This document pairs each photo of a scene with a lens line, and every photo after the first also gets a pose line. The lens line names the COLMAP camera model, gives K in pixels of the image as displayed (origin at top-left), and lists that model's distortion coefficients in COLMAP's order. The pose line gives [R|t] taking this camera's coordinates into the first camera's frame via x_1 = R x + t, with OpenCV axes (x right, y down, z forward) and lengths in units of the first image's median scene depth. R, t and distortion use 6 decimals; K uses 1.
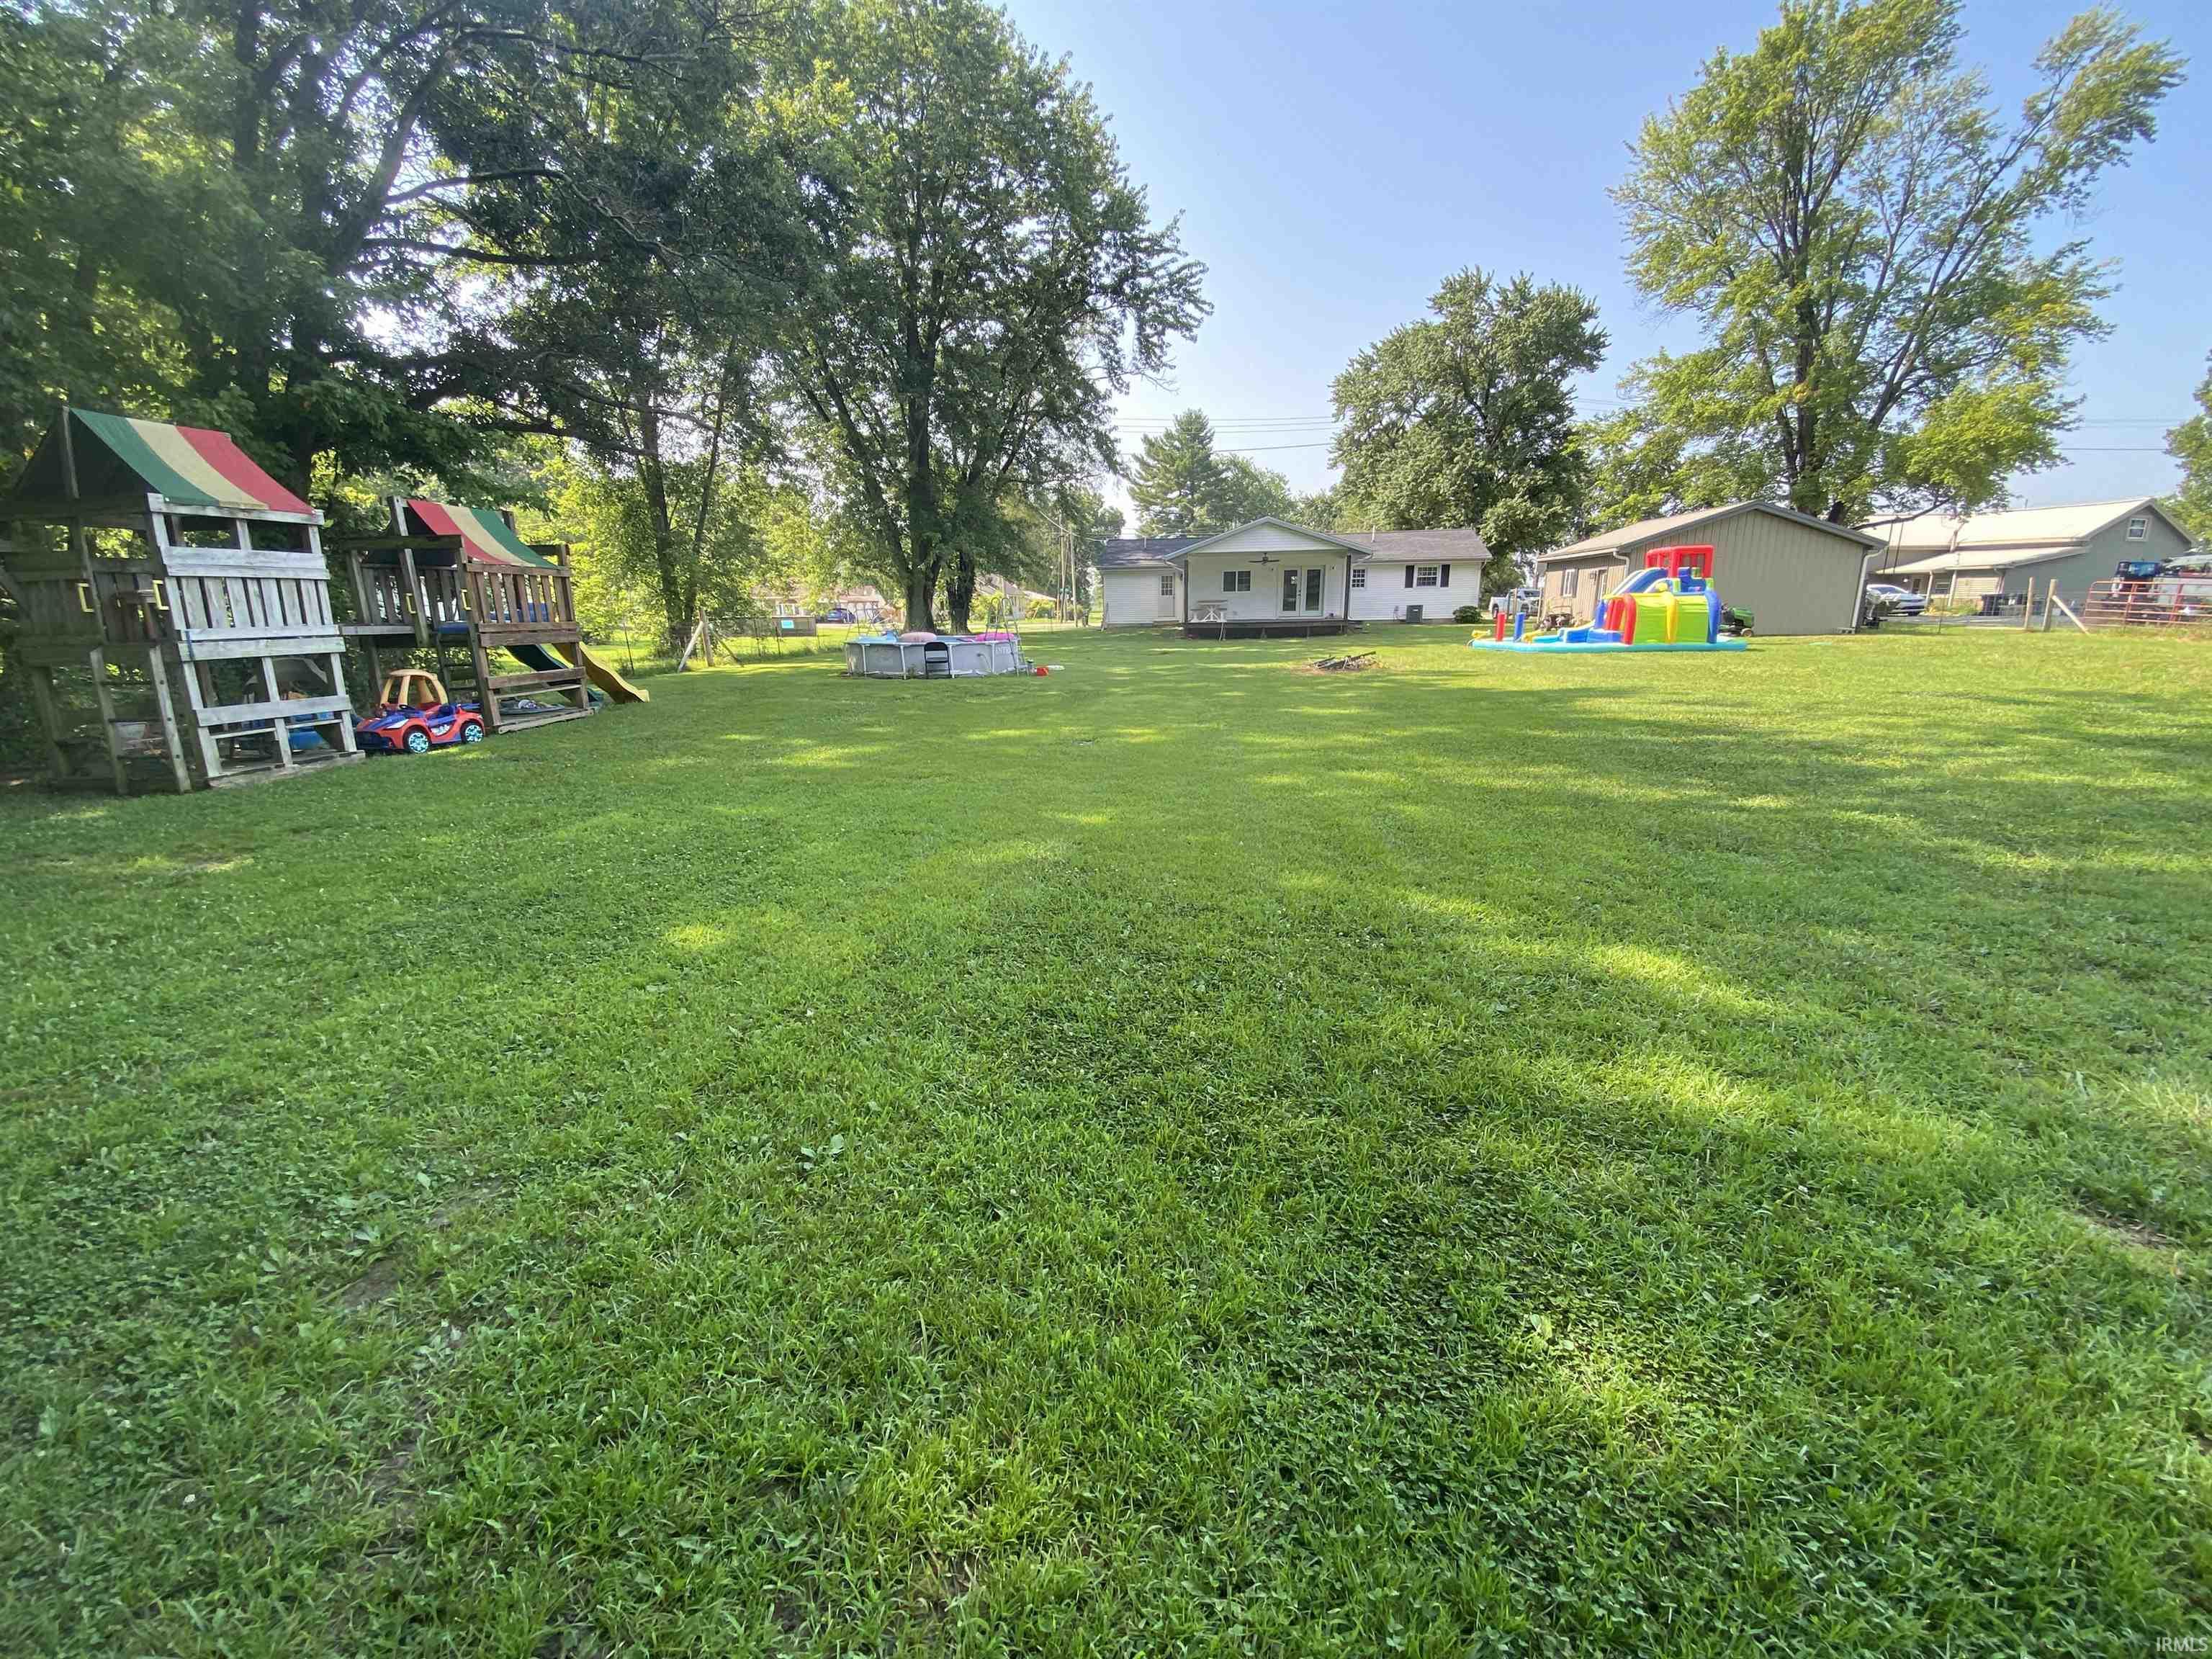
lens RADIAL K [[889.5, 0, 1100.2], [0, 889.5, 831.1], [0, 0, 1]] dist [0.005403, -0.011950]
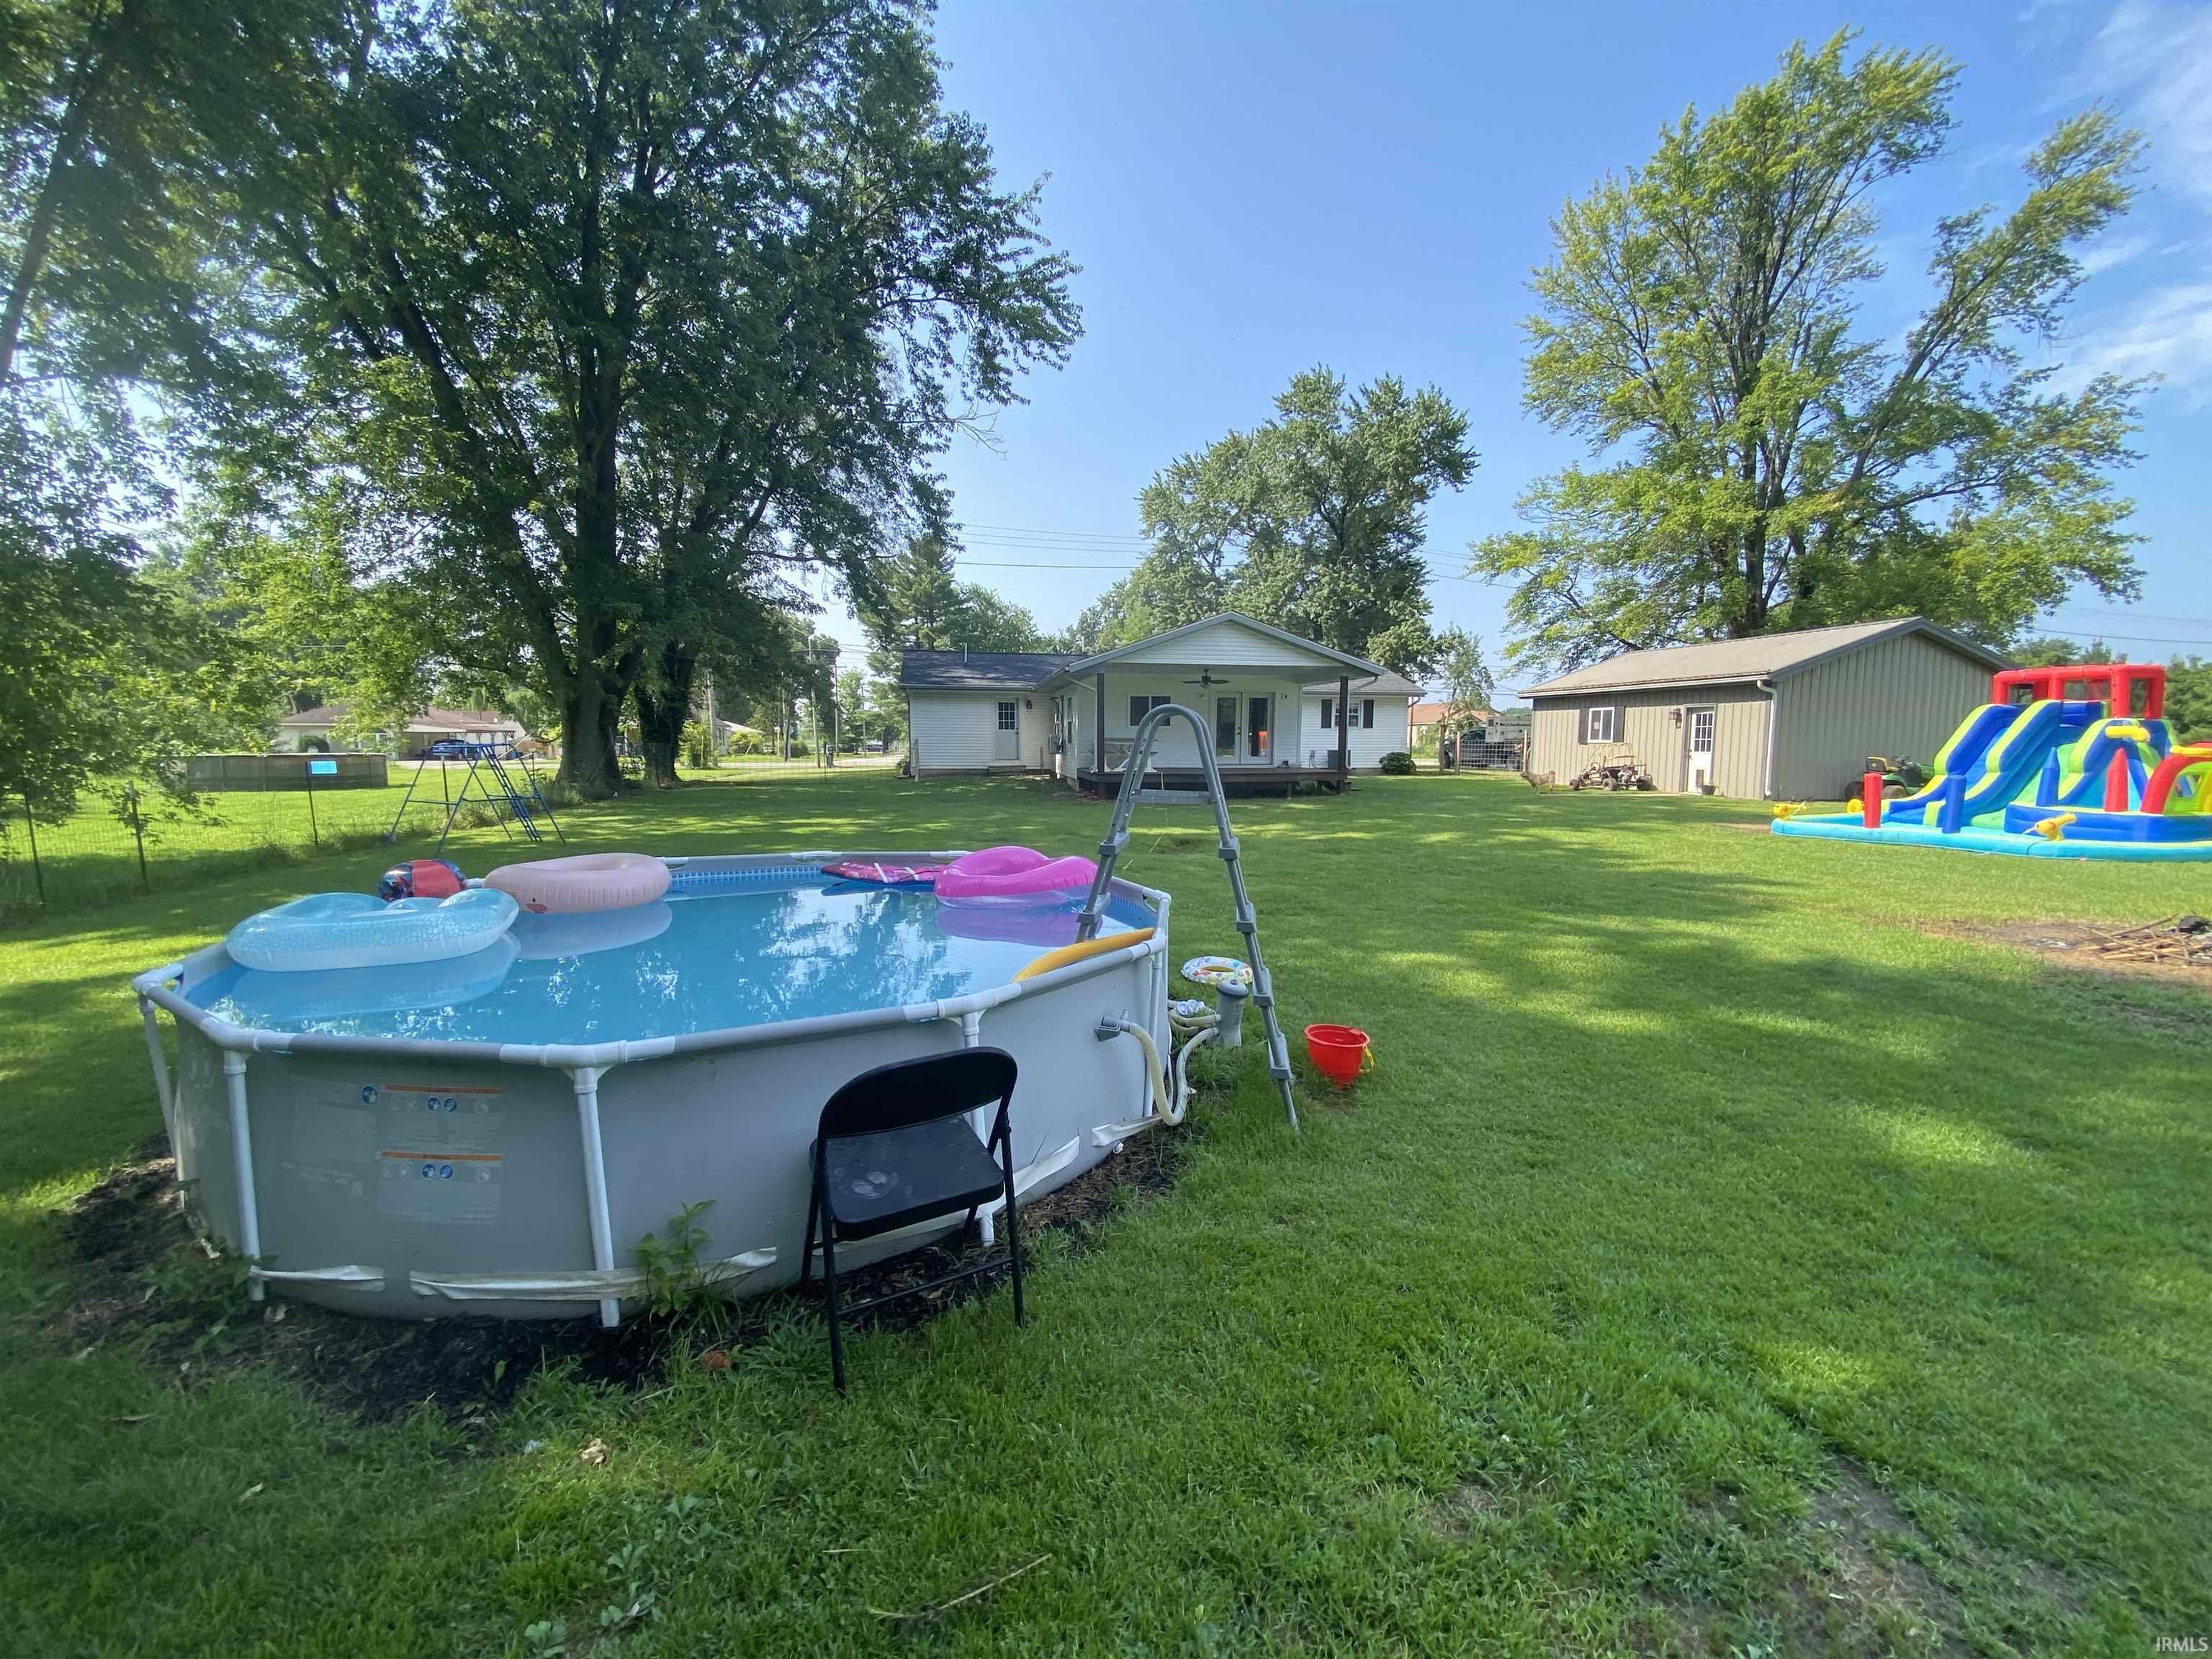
lens RADIAL K [[889.5, 0, 1118.5], [0, 889.5, 818.8], [0, 0, 1]] dist [0.005403, -0.011950]
pose [[0.940847, -0.014499, 0.338520, -0.077466], [0.069123, 0.986286, -0.149870, -0.093227], [-0.331705, 0.164404, 0.928947, 0.363927]]
